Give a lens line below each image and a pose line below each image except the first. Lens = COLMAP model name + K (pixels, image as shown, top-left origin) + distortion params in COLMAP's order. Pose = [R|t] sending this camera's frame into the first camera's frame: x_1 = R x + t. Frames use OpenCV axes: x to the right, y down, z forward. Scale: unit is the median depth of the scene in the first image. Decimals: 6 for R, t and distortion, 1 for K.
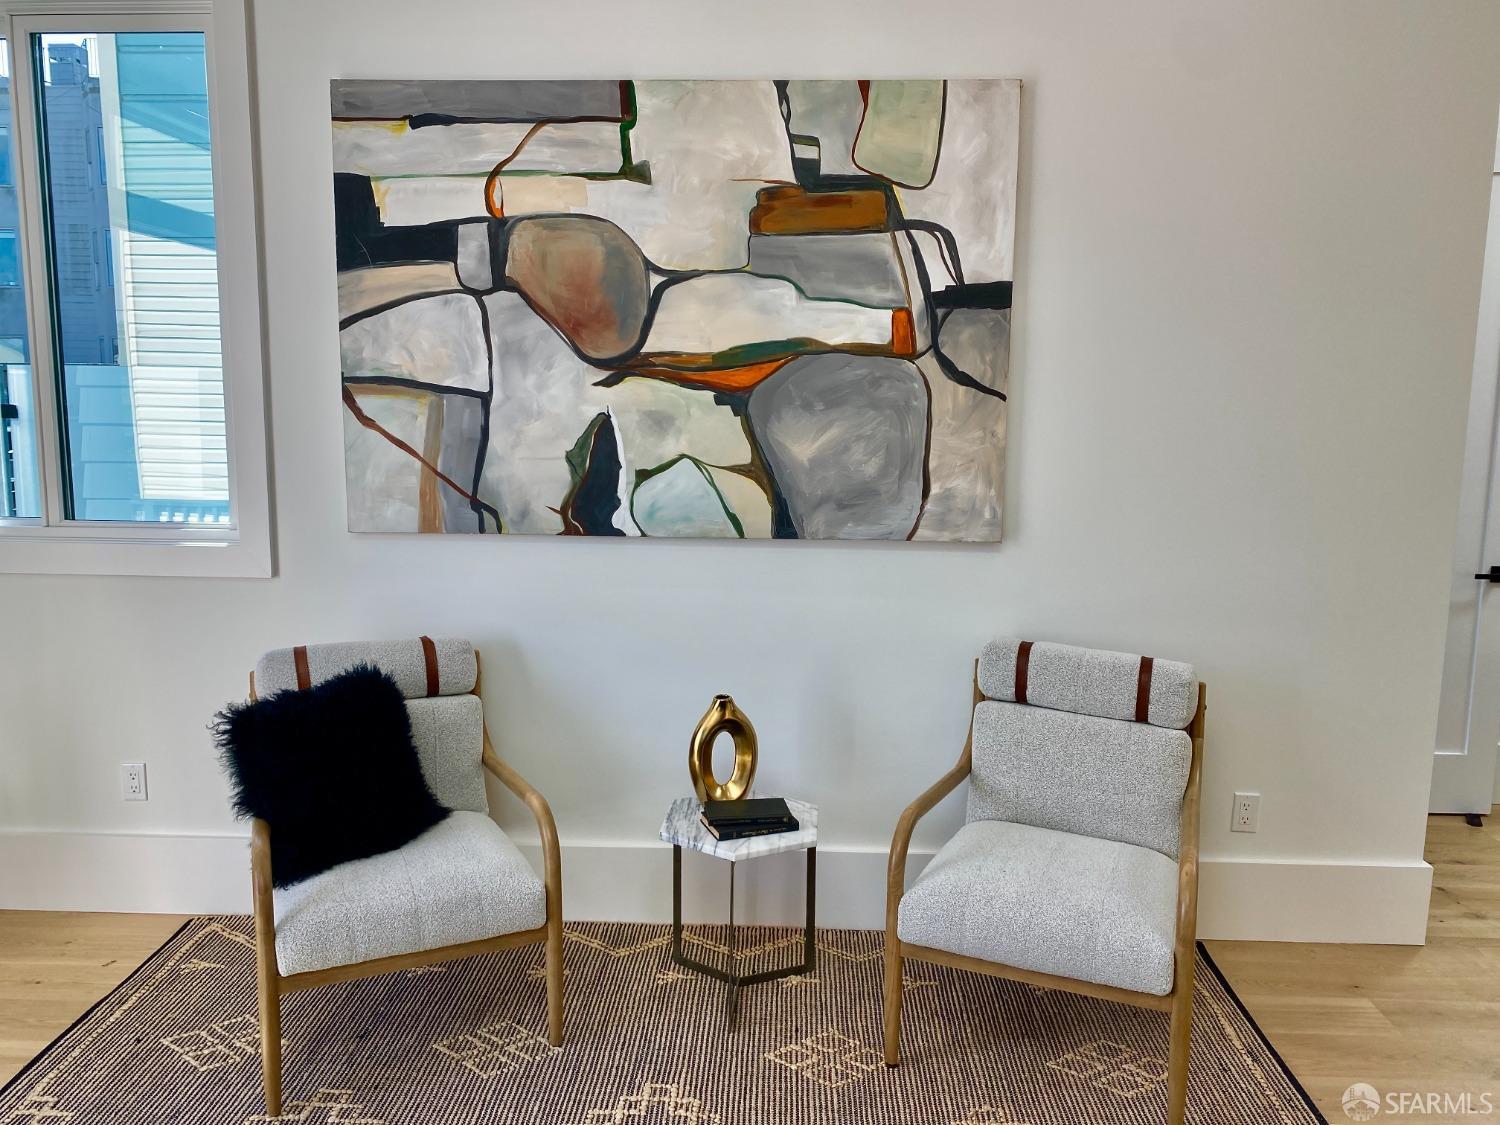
lens RADIAL K [[1156.7, 0, 795.3], [0, 1156.7, 559.9], [0, 0, 1]] dist [0.075751, -0.061349]
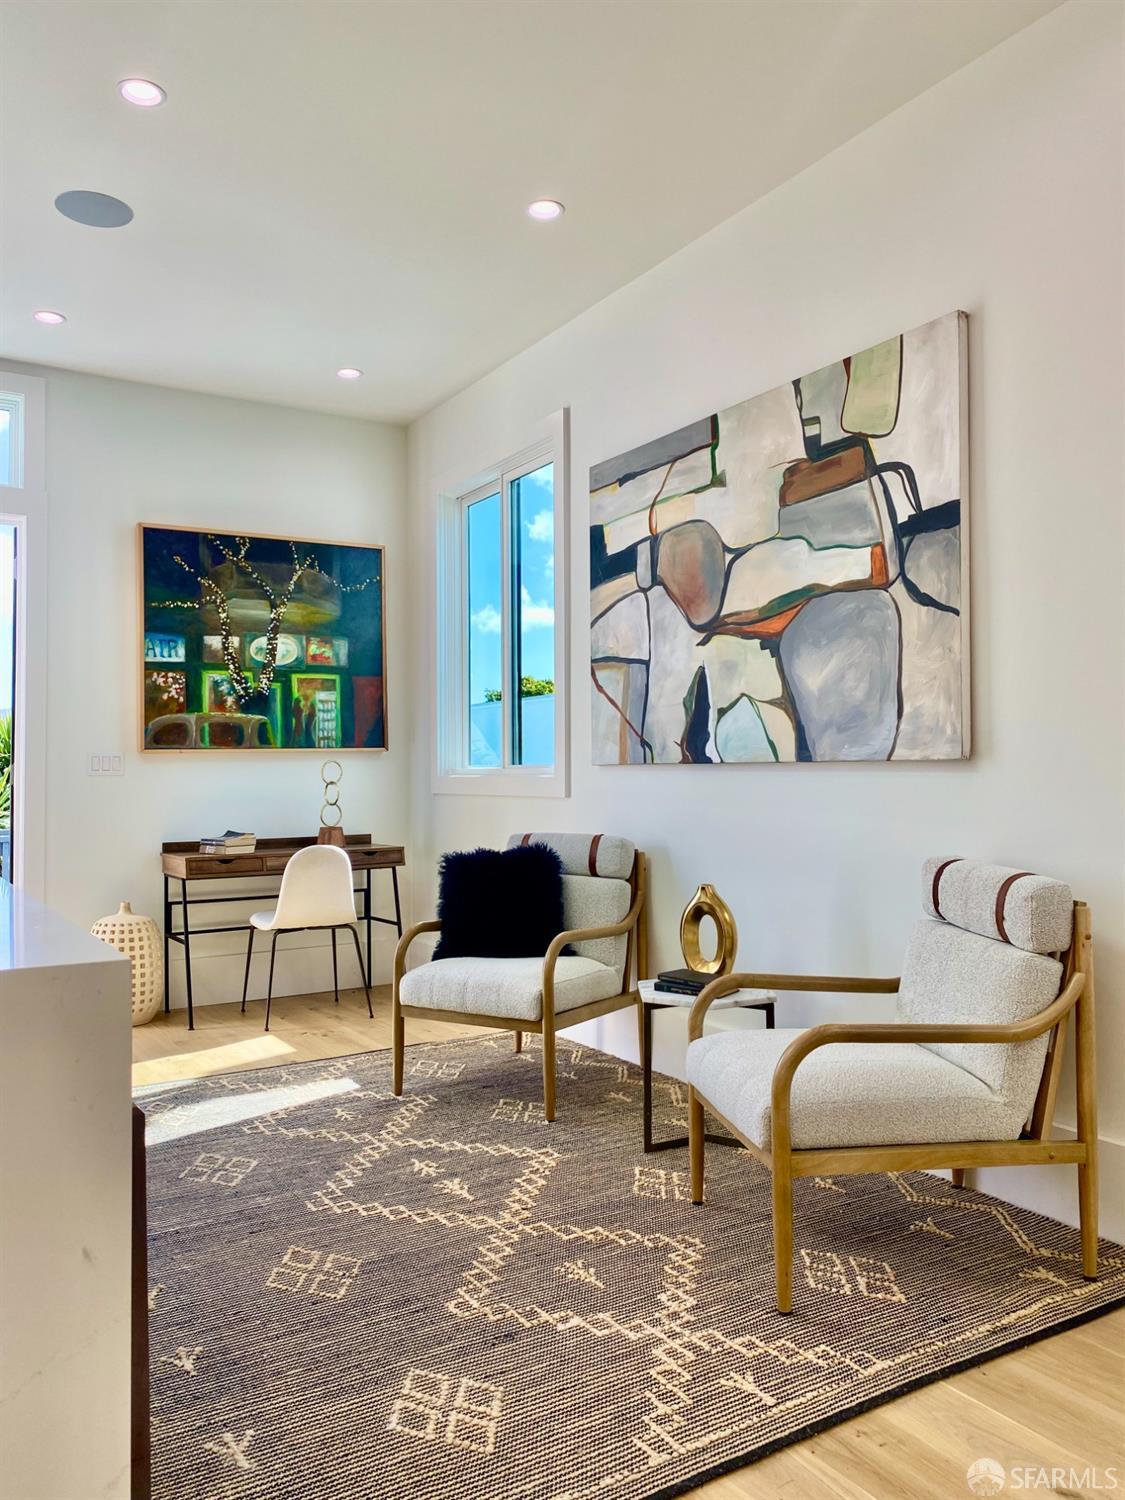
lens RADIAL K [[1156.7, 0, 575.5], [0, 1156.7, 746.7], [0, 0, 1]] dist [0.075751, -0.061349]
pose [[0.561808, -0.034676, -0.826540, 0.818778], [-0.104072, 0.988221, -0.112198, 0.120147], [0.820695, 0.149054, 0.551582, 0.198130]]
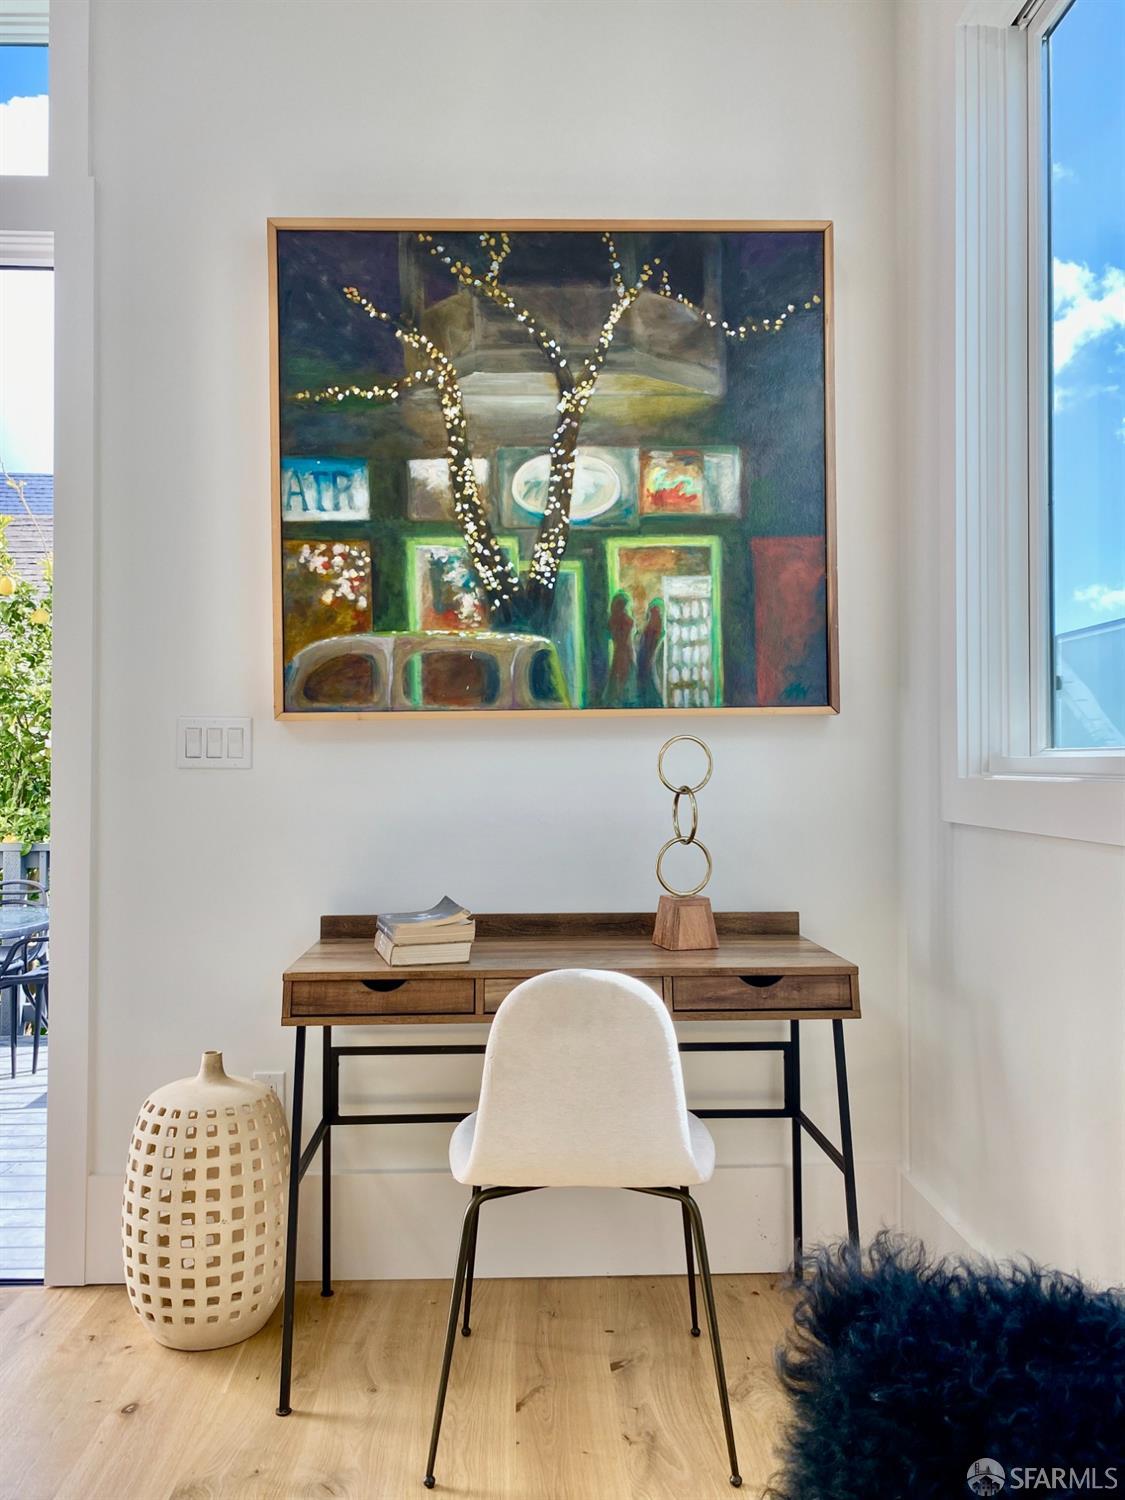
lens RADIAL K [[1156.7, 0, 546.9], [0, 1156.7, 745.8], [0, 0, 1]] dist [0.075751, -0.061349]
pose [[0.077995, -0.032974, -0.996408, -0.177710], [-0.139854, 0.989208, -0.043683, 0.027400], [0.987095, 0.142759, 0.072542, 0.758499]]
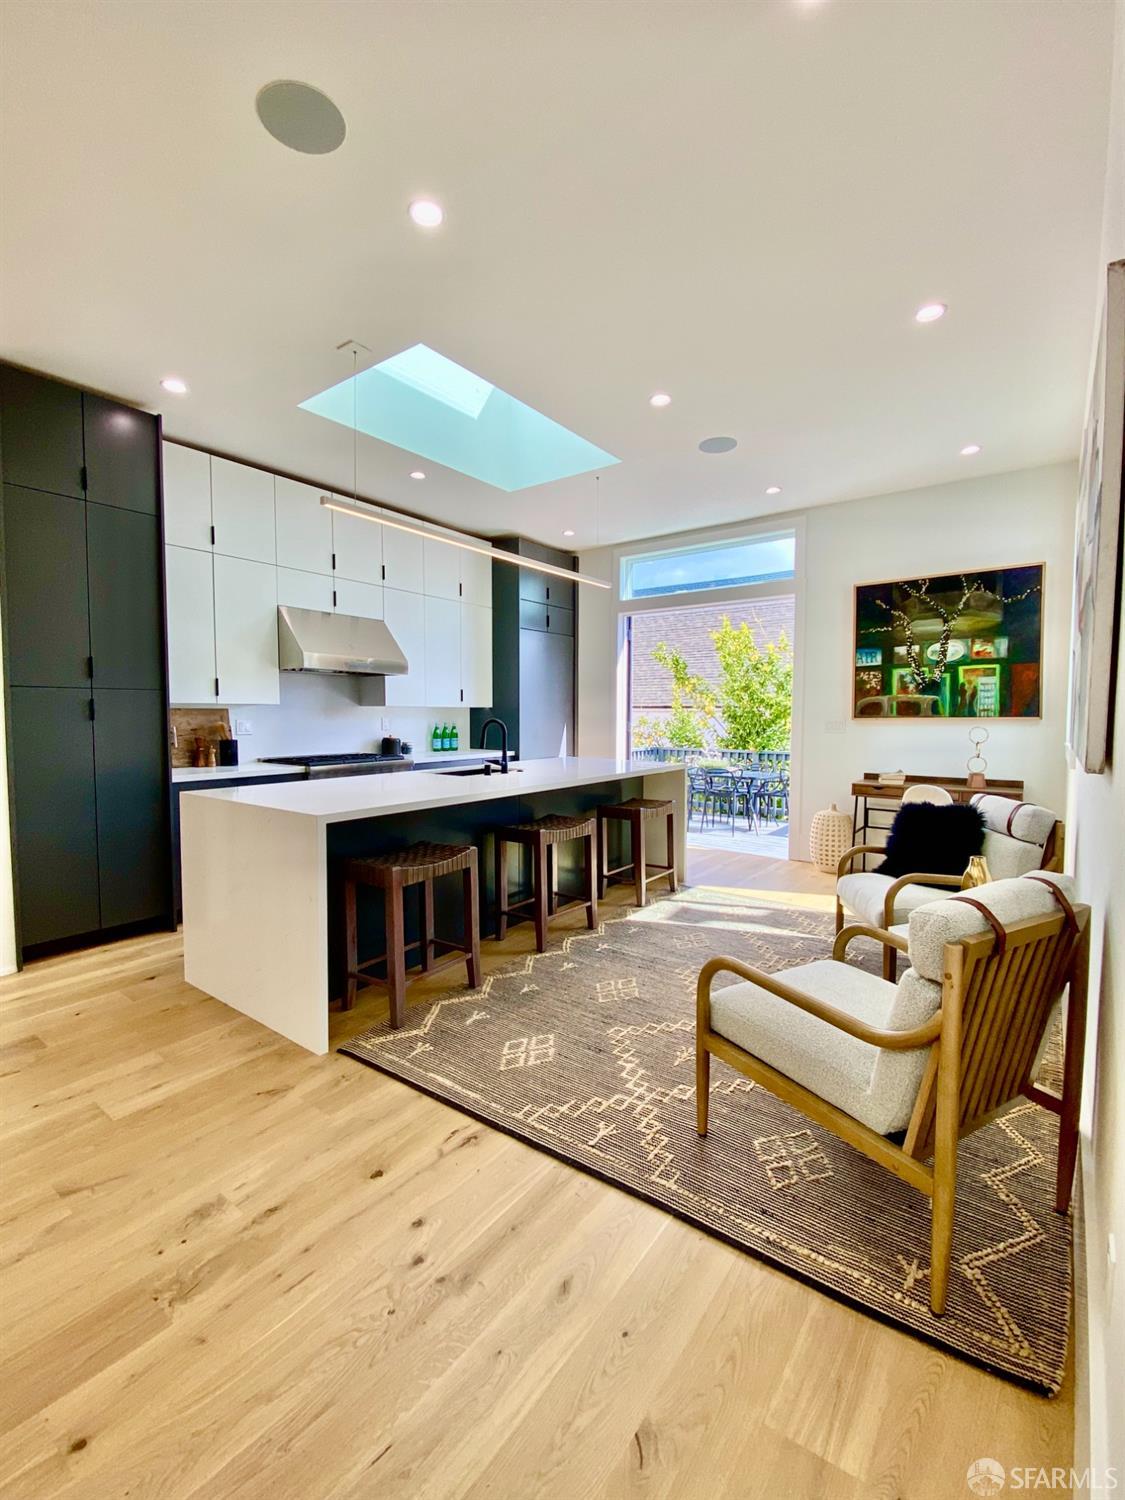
lens RADIAL K [[648.2, 0, 551.4], [0, 648.2, 752.5], [0, 0, 1]] dist [-0.004629, -0.002447]
pose [[-0.577155, 0.036159, -0.815833, 0.826027], [-0.124320, 0.983485, 0.131538, -0.039671], [0.807116, 0.177342, -0.563128, 0.958305]]
